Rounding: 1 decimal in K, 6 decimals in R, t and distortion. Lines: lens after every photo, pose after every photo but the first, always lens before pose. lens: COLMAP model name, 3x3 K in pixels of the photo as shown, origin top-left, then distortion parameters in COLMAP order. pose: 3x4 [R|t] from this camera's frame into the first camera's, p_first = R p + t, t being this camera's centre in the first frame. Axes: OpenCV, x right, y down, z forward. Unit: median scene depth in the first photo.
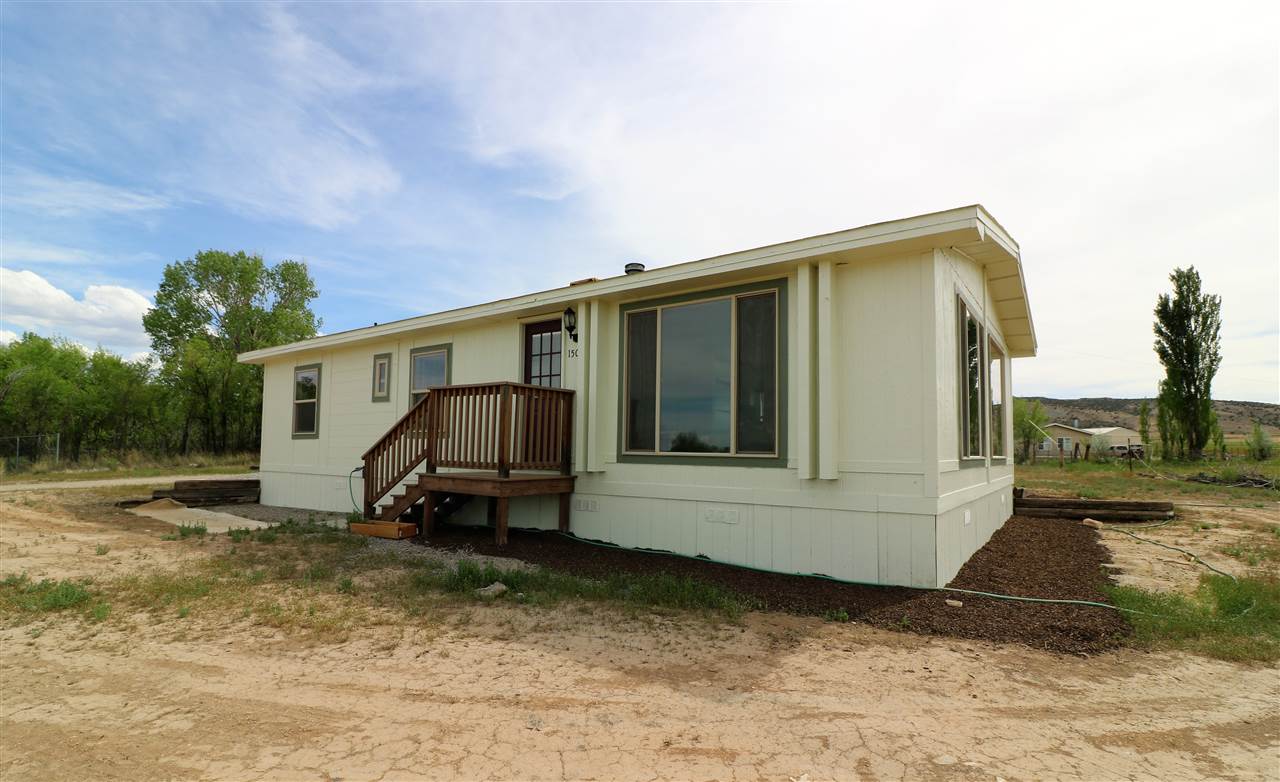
lens RADIAL K [[589.3, 0, 640.0], [0, 589.3, 391.0], [0, 0, 1]] dist [-0.000403, -0.000093]
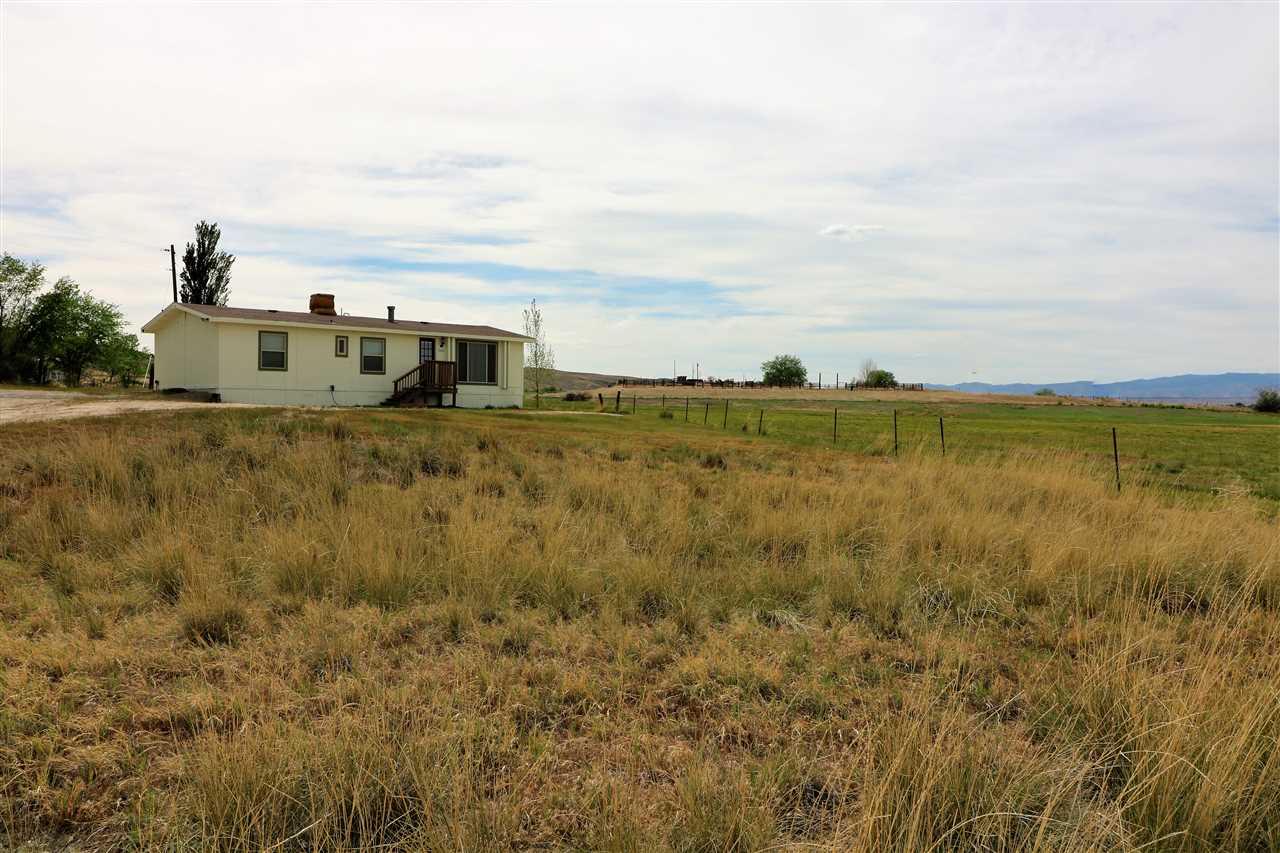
lens RADIAL K [[590.8, 0, 638.1], [0, 590.8, 417.8], [0, 0, 1]] dist [-0.002524, -0.009701]
pose [[0.180868, -0.039294, 0.982722, -2.485869], [-0.105881, 0.992616, 0.059176, -0.004862], [-0.977791, -0.114755, 0.175373, -0.543694]]
